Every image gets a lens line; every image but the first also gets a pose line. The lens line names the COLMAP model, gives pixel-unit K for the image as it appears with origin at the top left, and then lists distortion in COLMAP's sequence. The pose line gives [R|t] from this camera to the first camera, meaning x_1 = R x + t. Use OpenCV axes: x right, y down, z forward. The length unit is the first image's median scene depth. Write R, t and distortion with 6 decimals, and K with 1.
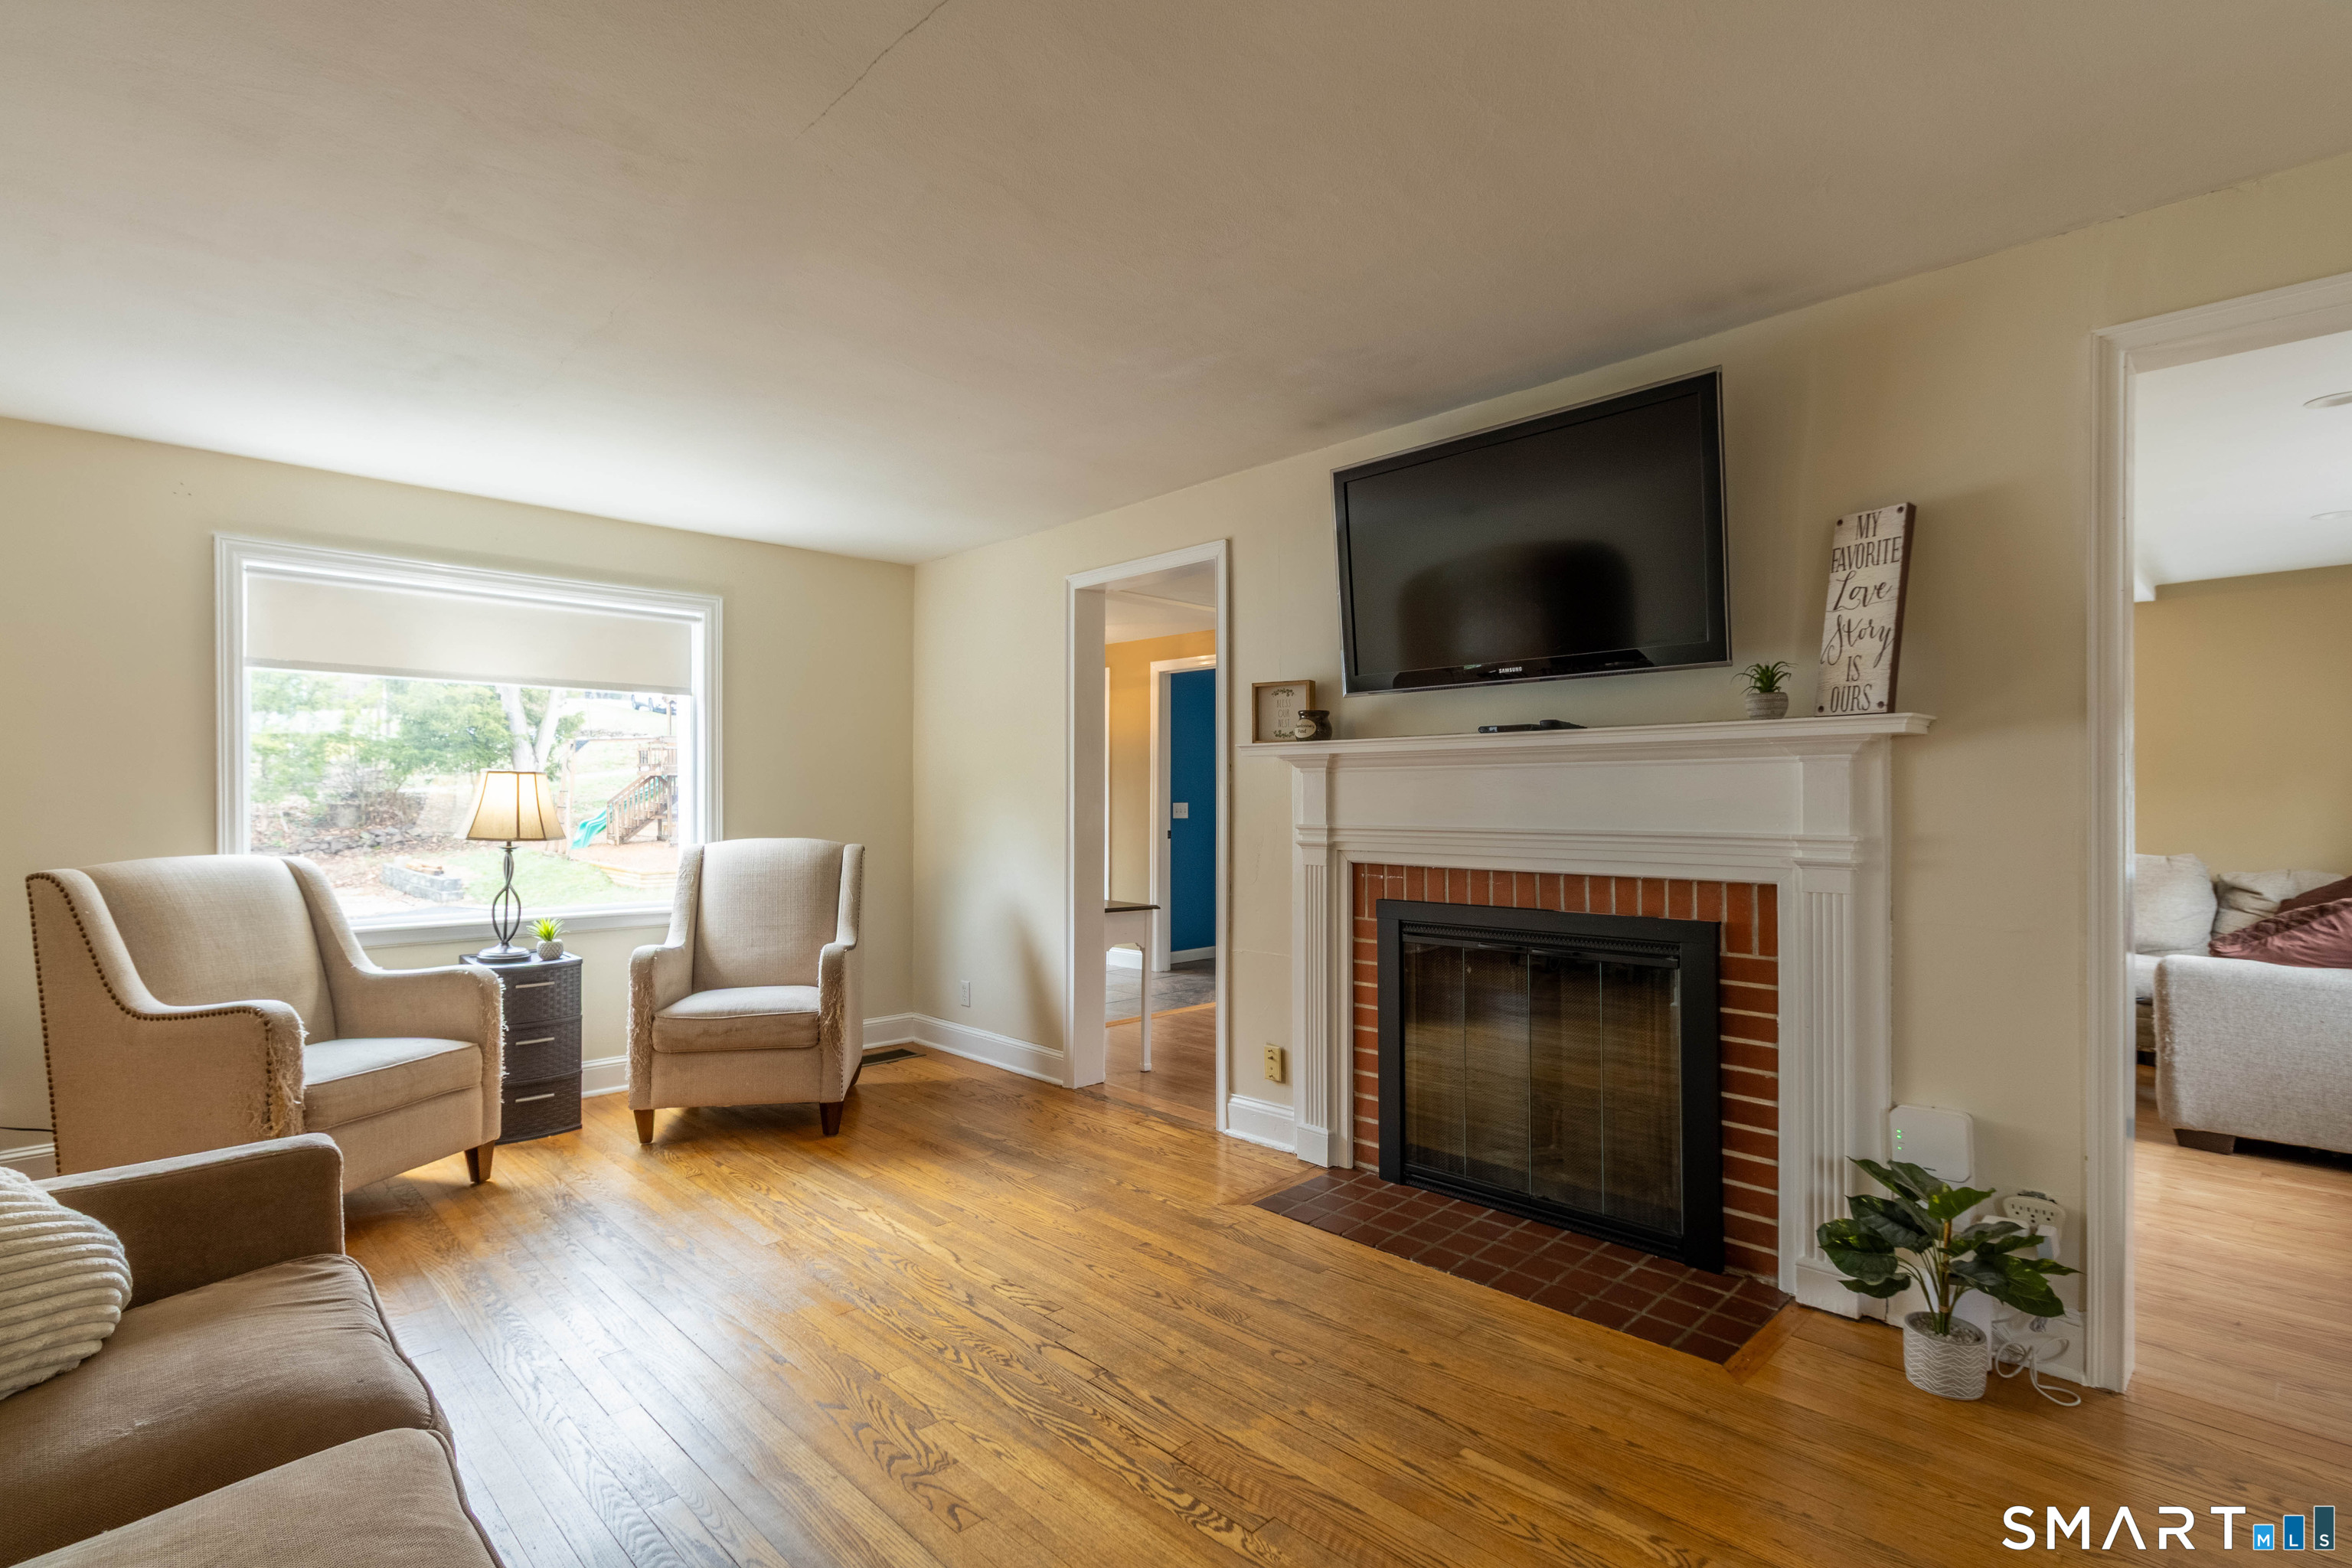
lens RADIAL K [[1098.1, 0, 1176.1], [0, 1098.1, 803.9], [0, 0, 1]] dist [0.005467, -0.001048]
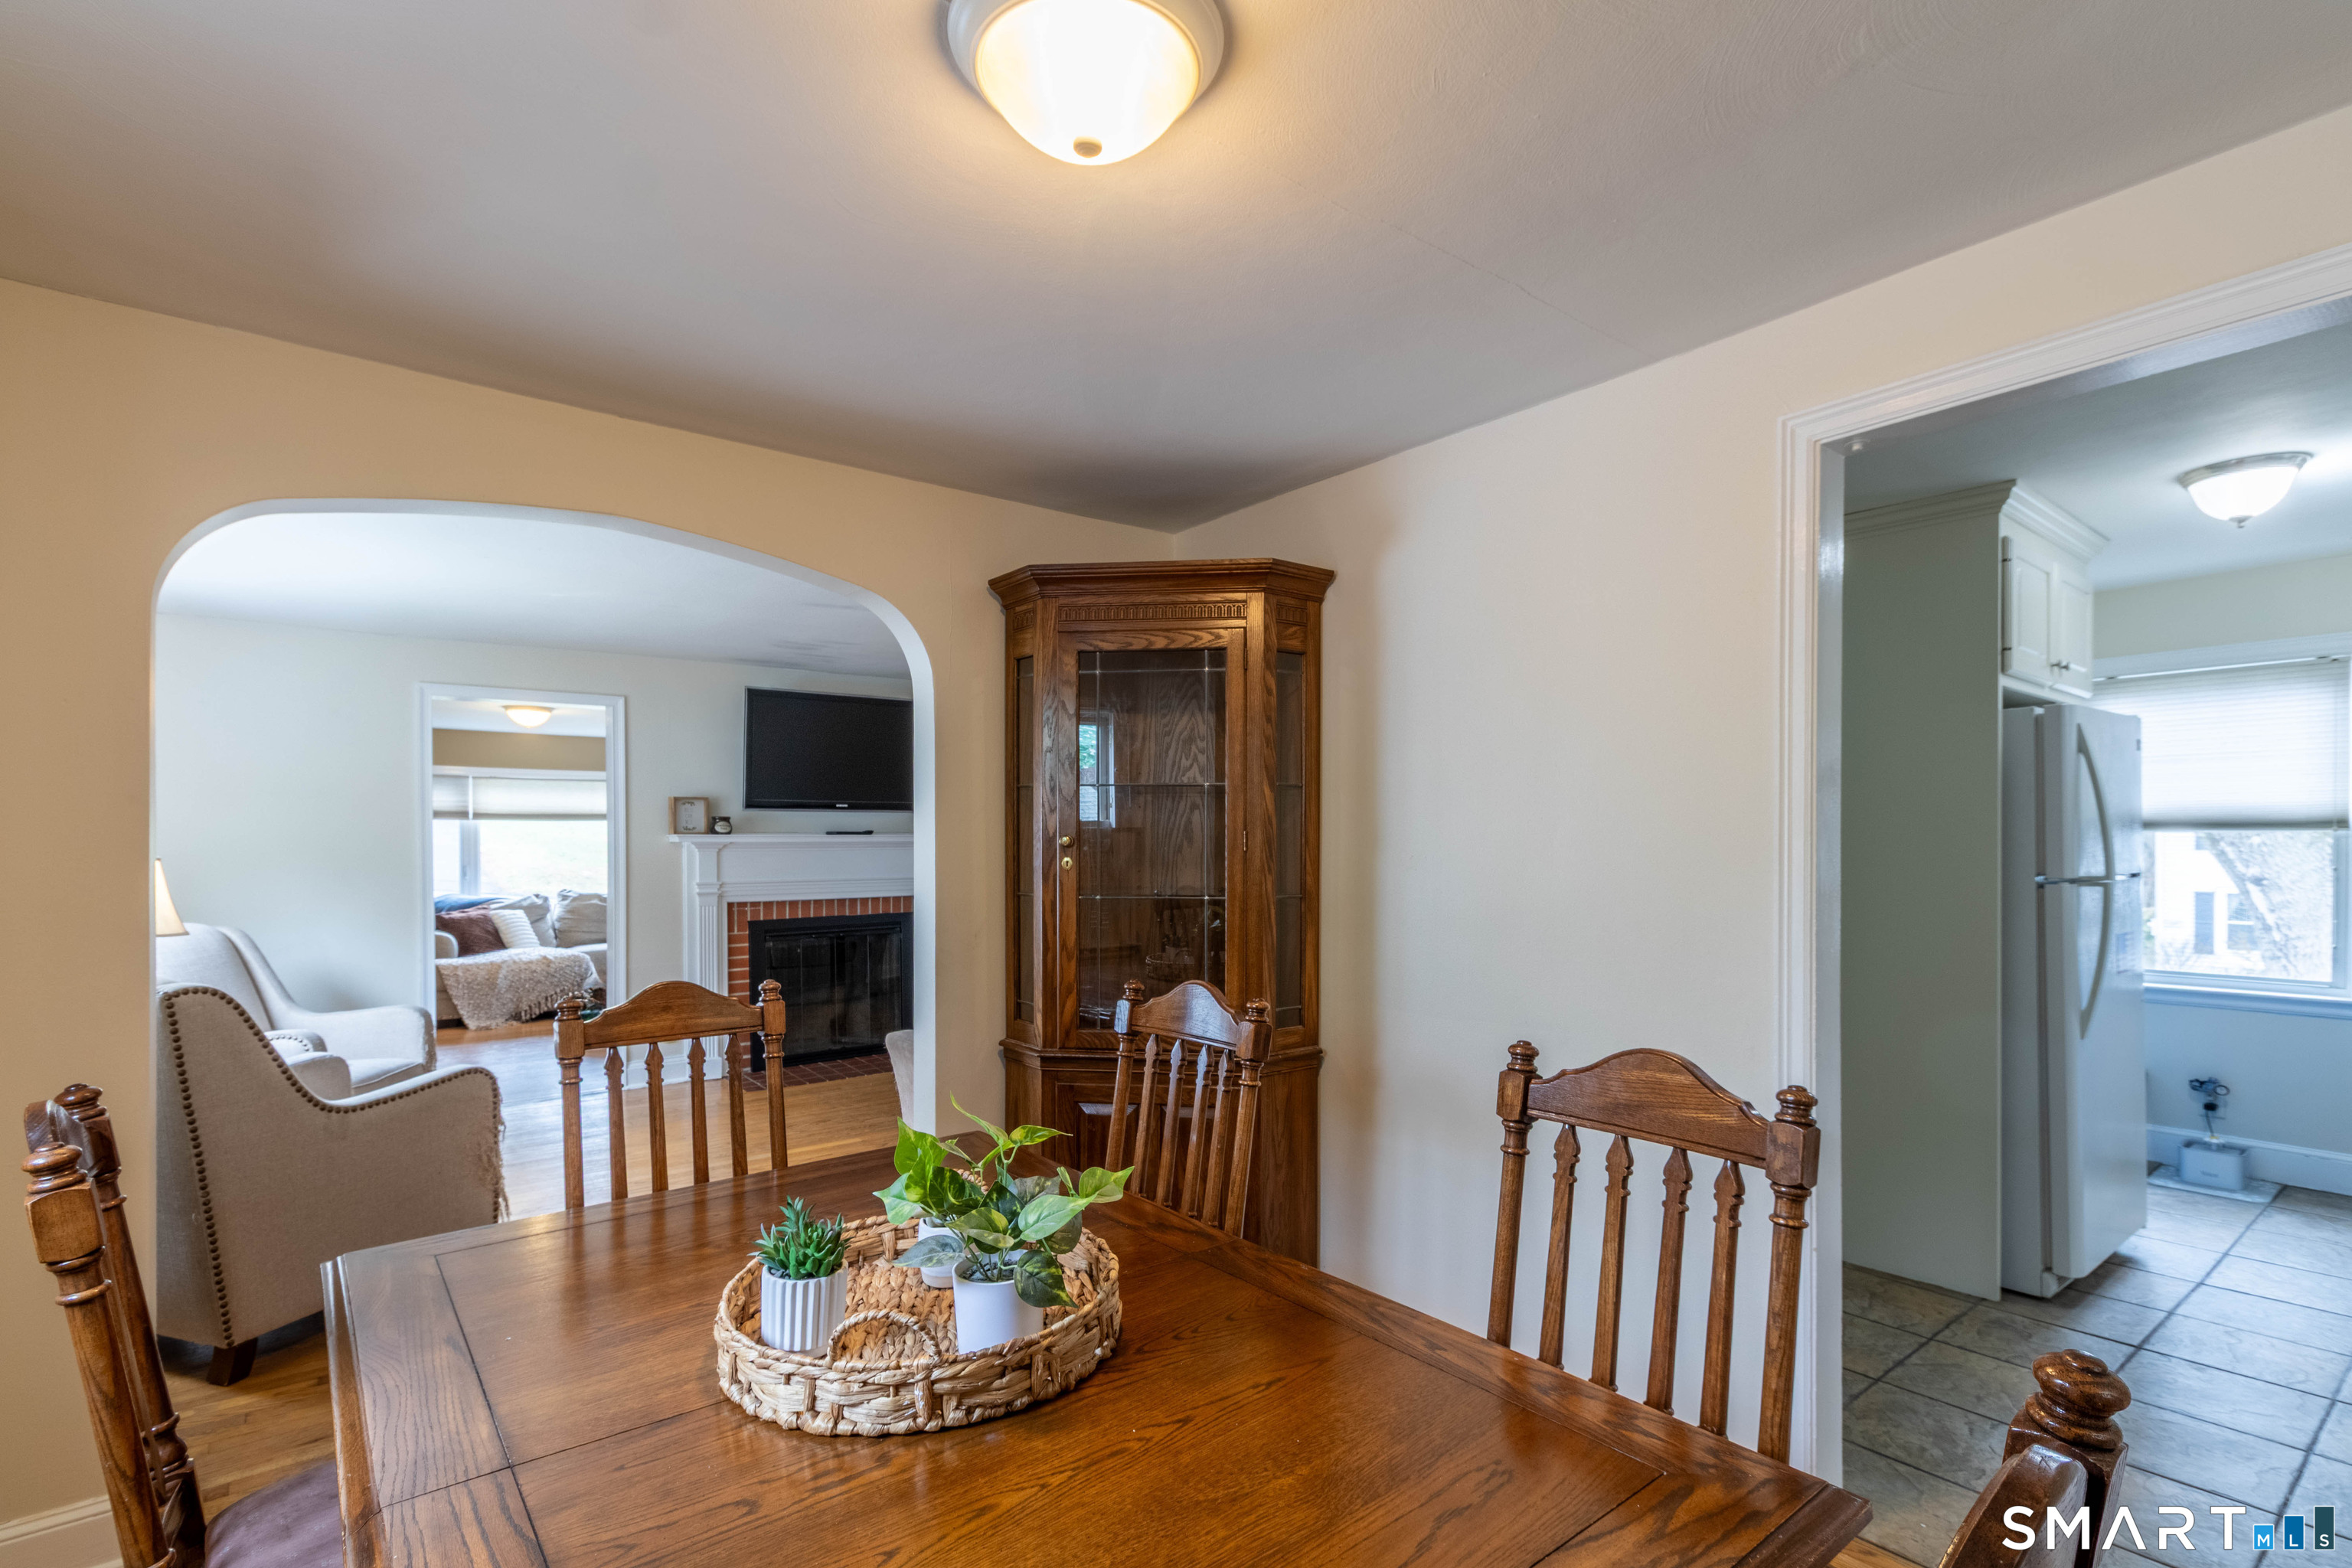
lens RADIAL K [[1098.1, 0, 1152.1], [0, 1098.1, 856.6], [0, 0, 1]] dist [0.005467, -0.001048]
pose [[0.120232, -0.017661, 0.992589, -1.723603], [0.006943, 0.999832, 0.016949, -0.052226], [-0.992722, 0.004853, 0.120334, 0.124477]]
